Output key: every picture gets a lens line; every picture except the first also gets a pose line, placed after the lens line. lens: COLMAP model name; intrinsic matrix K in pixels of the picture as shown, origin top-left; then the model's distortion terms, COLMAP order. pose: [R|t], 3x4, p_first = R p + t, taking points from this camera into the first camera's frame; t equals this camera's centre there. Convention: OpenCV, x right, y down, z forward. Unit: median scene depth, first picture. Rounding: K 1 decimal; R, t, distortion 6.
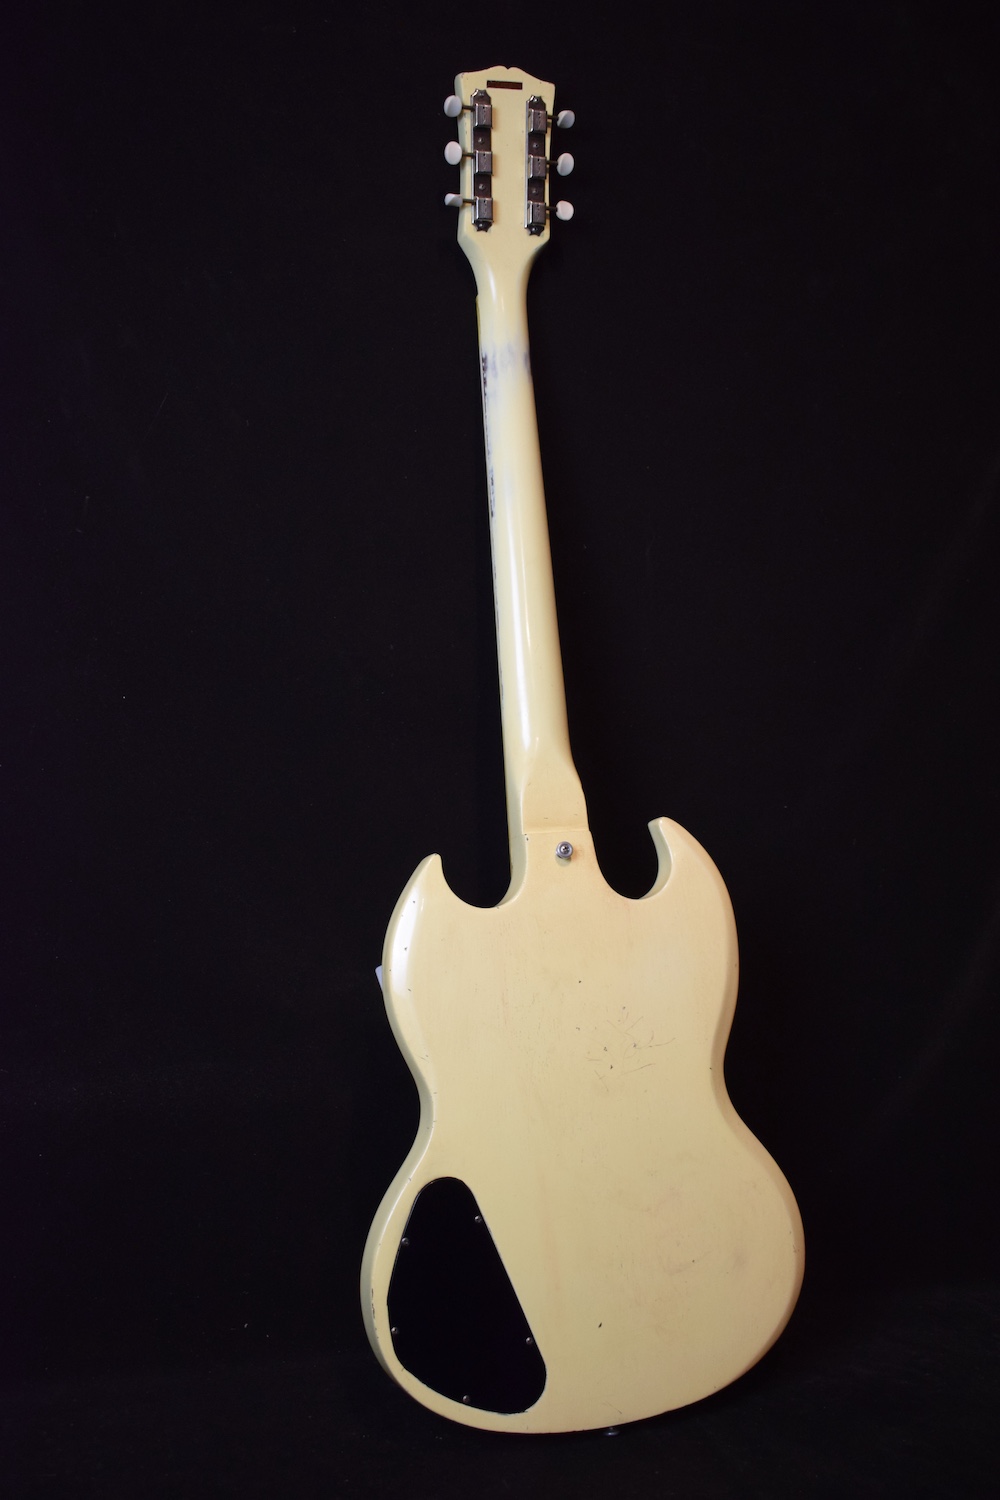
lens RADIAL K [[1533.8, 0, 508.5], [0, 1533.8, 748.9], [0, 0, 1]] dist [-0.053810, 0.000000]
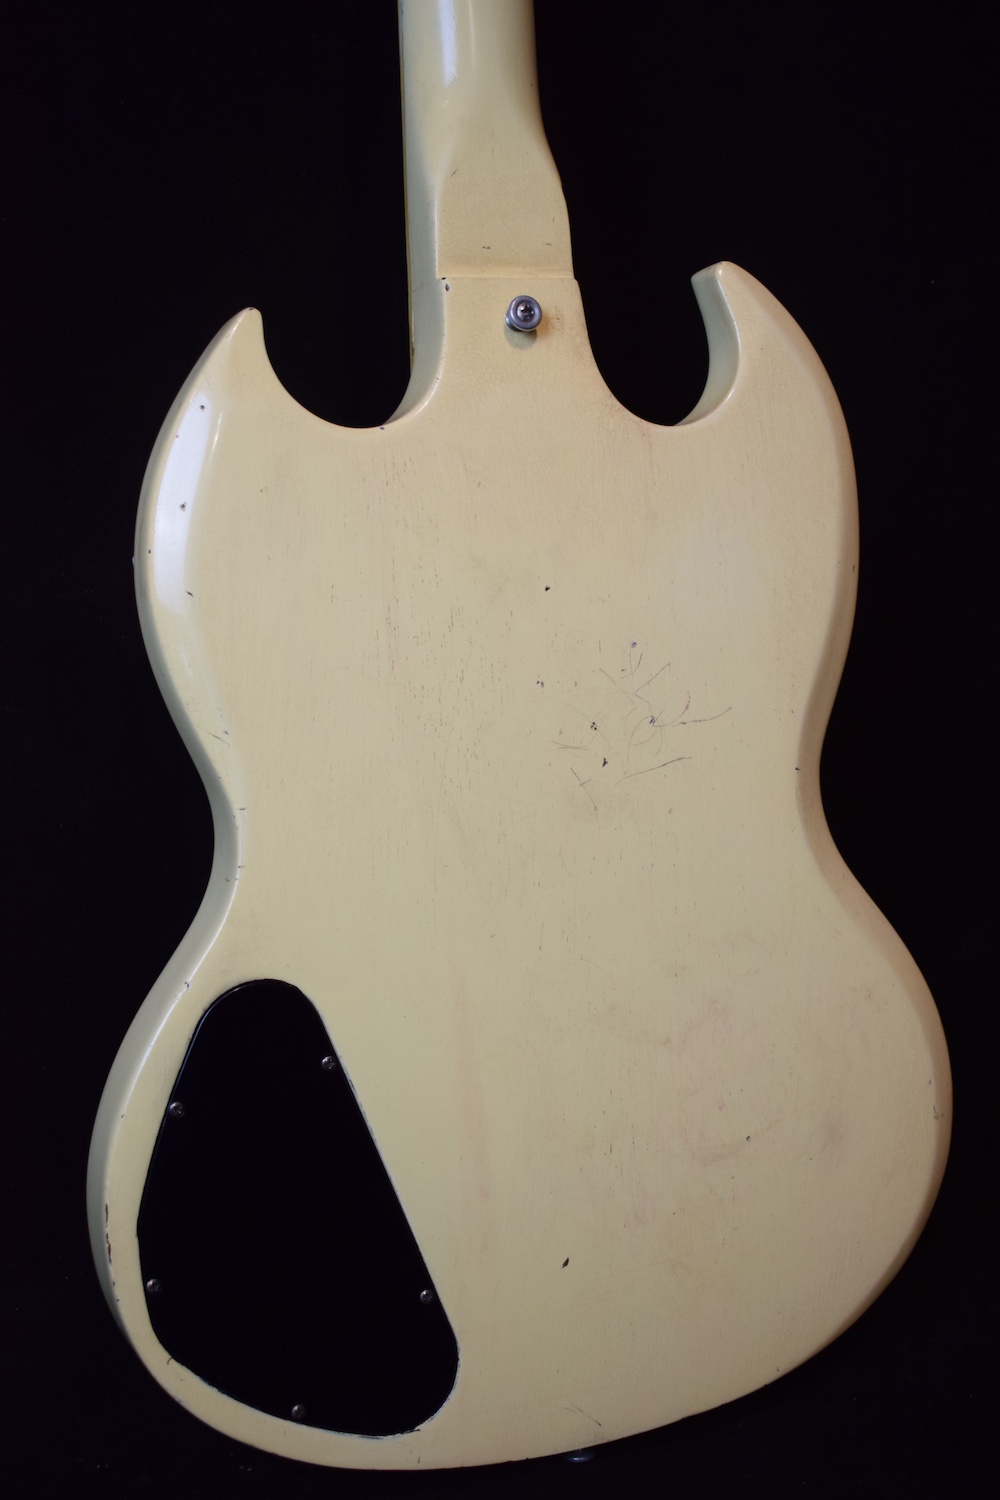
lens RADIAL K [[1998.9, 0, 496.8], [0, 1998.9, 749.8], [0, 0, 1]] dist [-0.044294, 0.000000]
pose [[0.997939, 0.022576, 0.060065, -0.006388], [-0.034677, 0.977347, 0.208783, 0.071389], [-0.053991, -0.210435, 0.976116, 0.377500]]
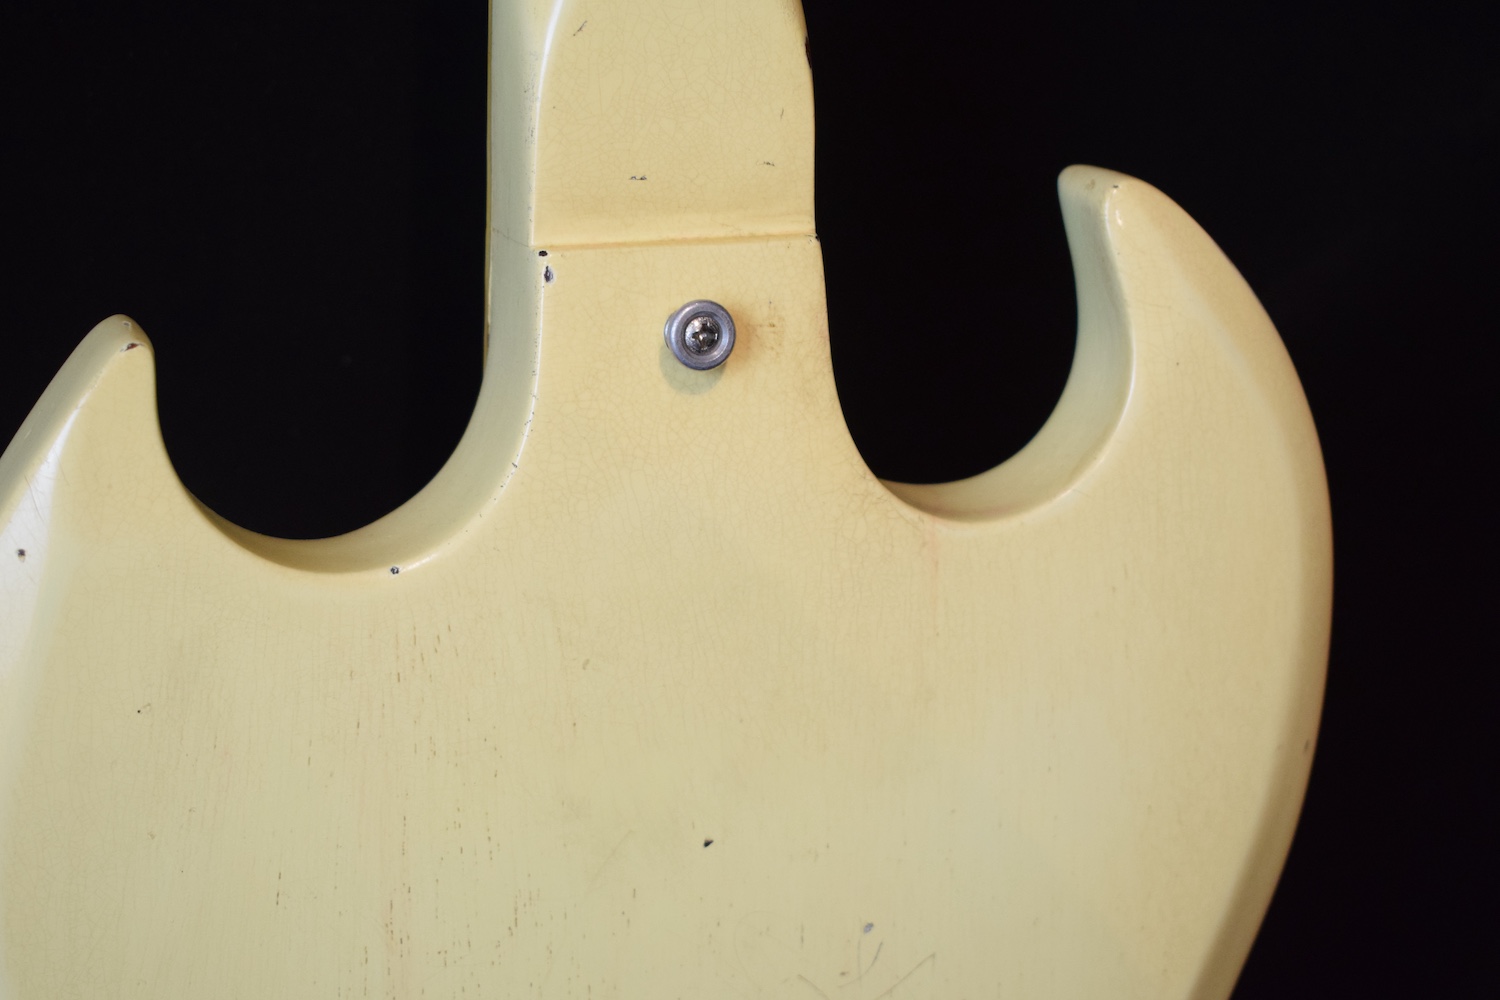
lens RADIAL K [[2696.8, 0, 753.7], [0, 2696.8, 501.0], [0, 0, 1]] dist [0.016878, 0.000000]
pose [[0.994570, 0.093152, 0.046401, 0.028546], [-0.104048, 0.899002, 0.425404, -0.091875], [-0.002088, -0.427922, 0.903813, 0.629313]]
